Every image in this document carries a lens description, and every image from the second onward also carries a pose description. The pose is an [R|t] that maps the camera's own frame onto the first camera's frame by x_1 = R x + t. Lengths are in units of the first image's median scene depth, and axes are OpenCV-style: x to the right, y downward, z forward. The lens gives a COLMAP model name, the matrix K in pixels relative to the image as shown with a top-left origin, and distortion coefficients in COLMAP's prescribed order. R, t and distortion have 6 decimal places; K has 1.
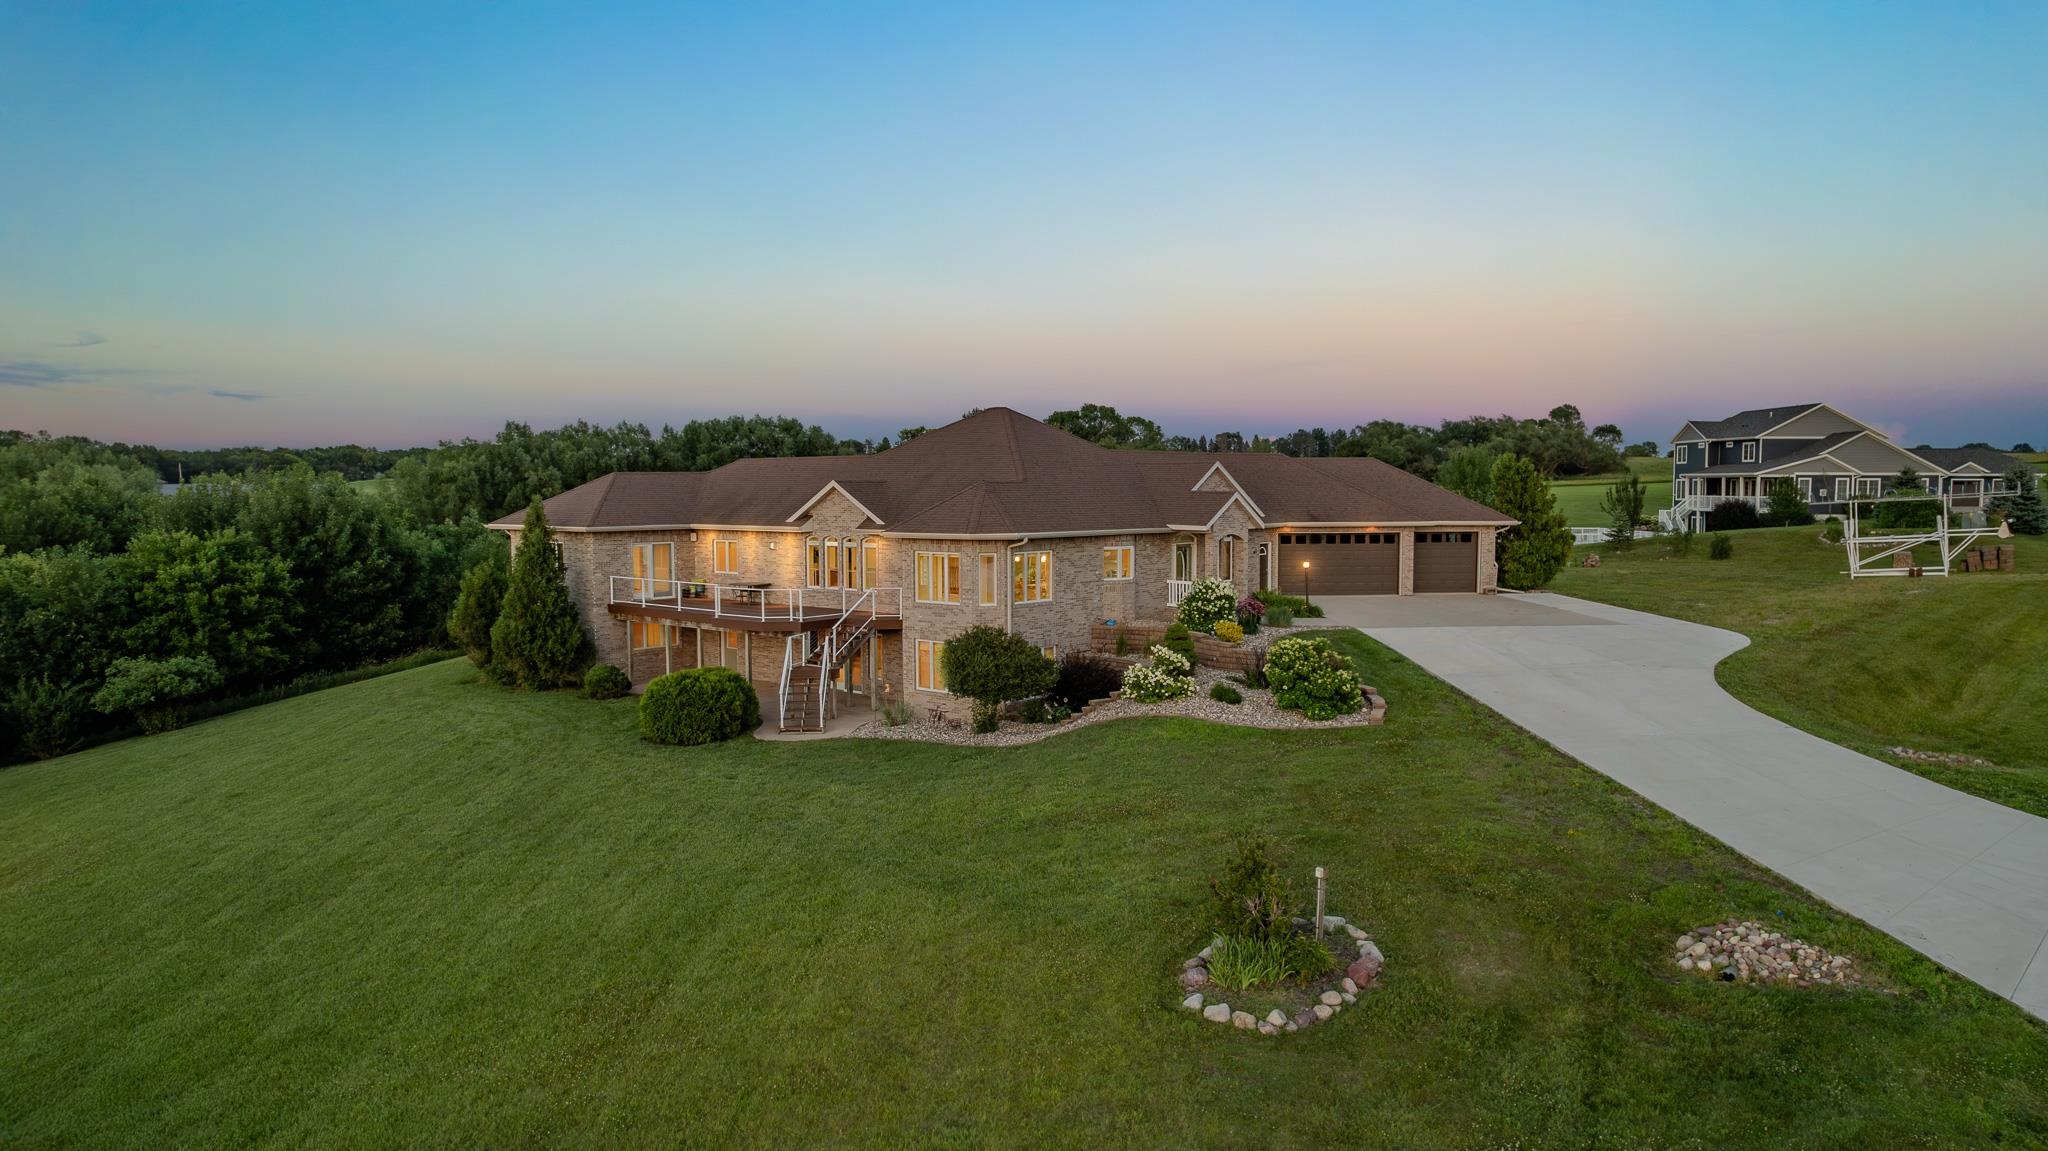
lens RADIAL K [[1314.0, 0, 1029.6], [0, 1314.0, 589.0], [0, 0, 1]] dist [-0.071841, 0.073176]
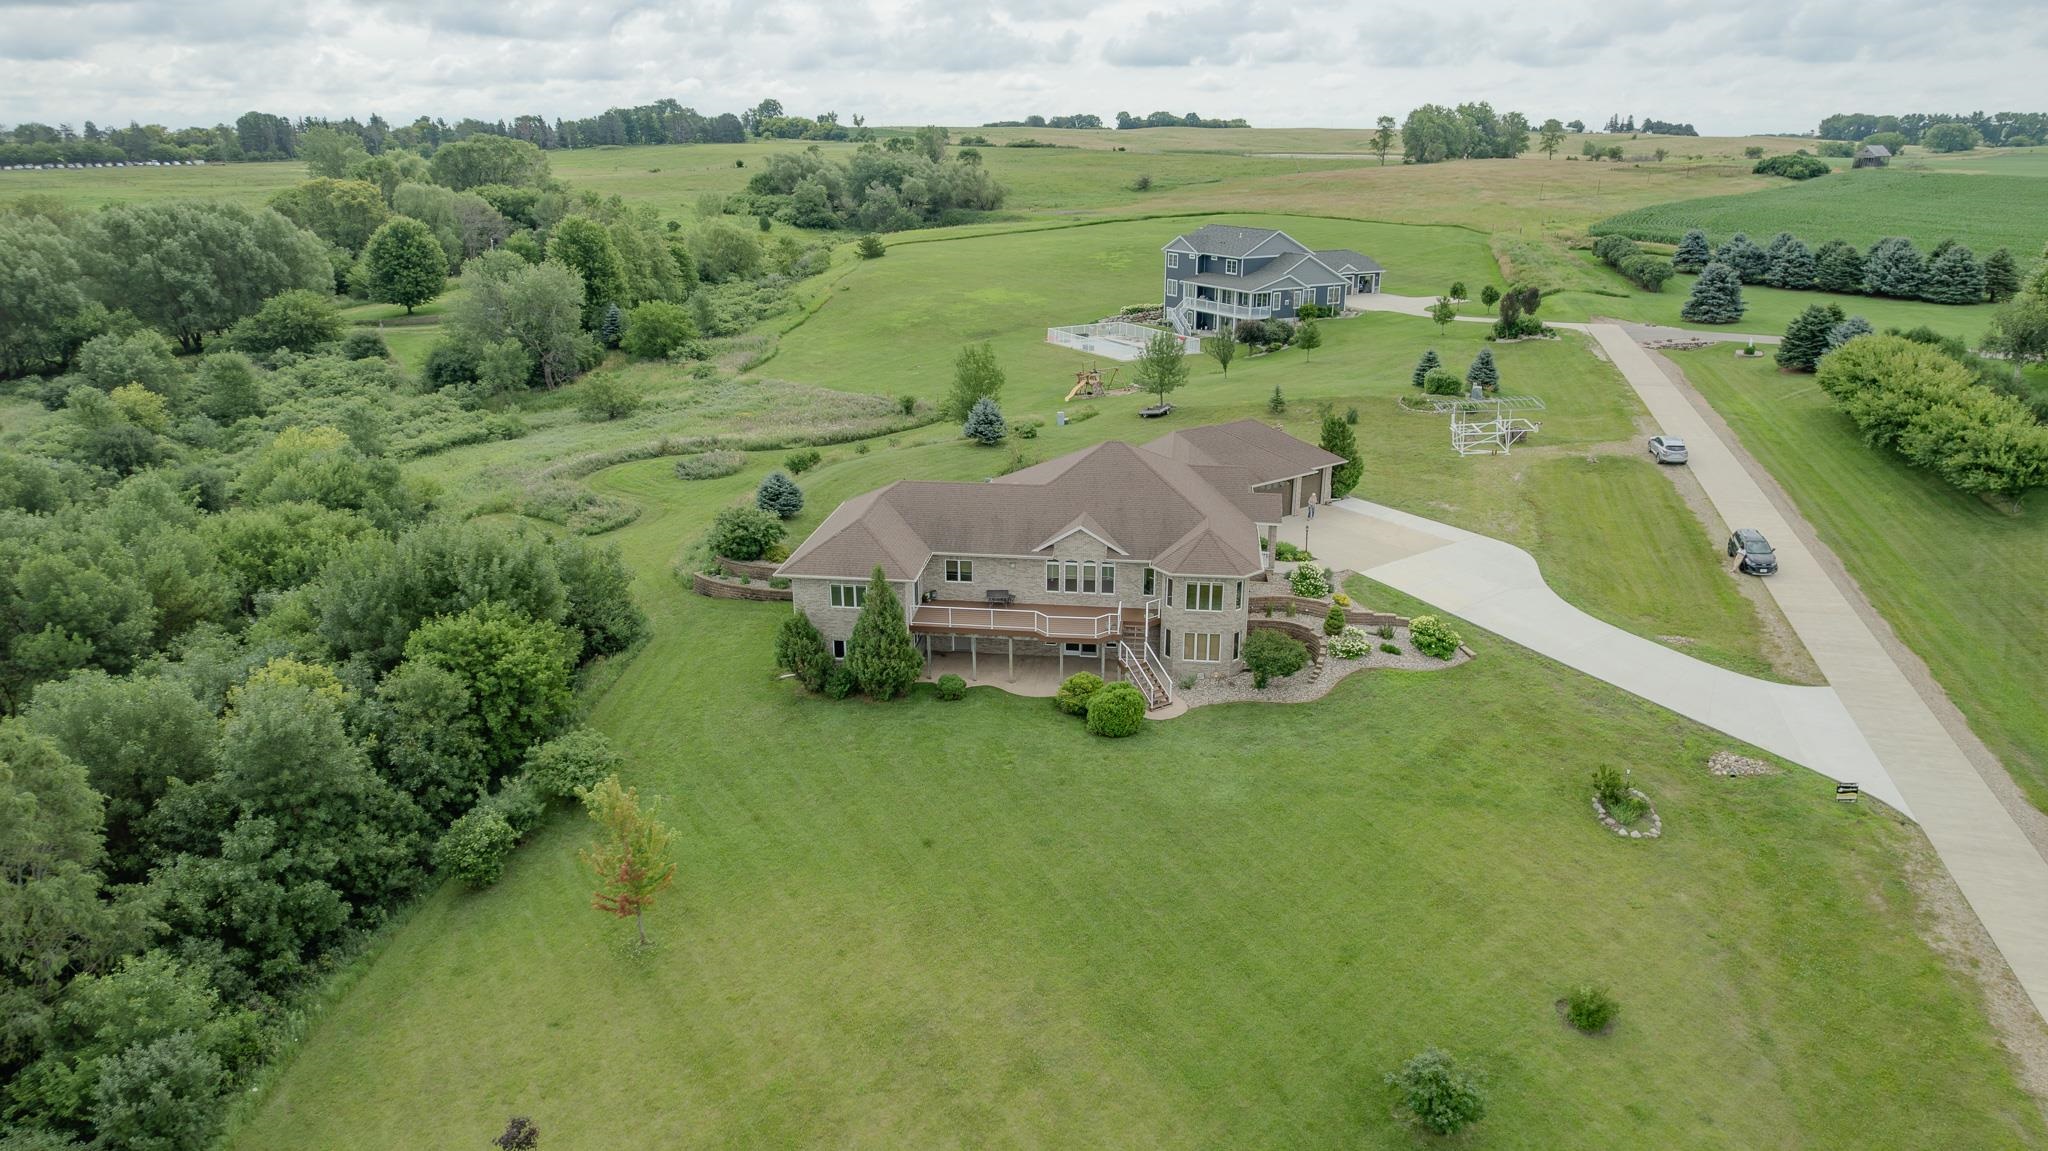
lens RADIAL K [[1314.0, 0, 1029.6], [0, 1314.0, 589.0], [0, 0, 1]] dist [-0.071841, 0.073176]
pose [[0.849284, -0.174290, 0.498337, -0.951149], [0.040797, 0.962778, 0.267197, -0.412527], [-0.526358, -0.206596, 0.824782, -0.211117]]
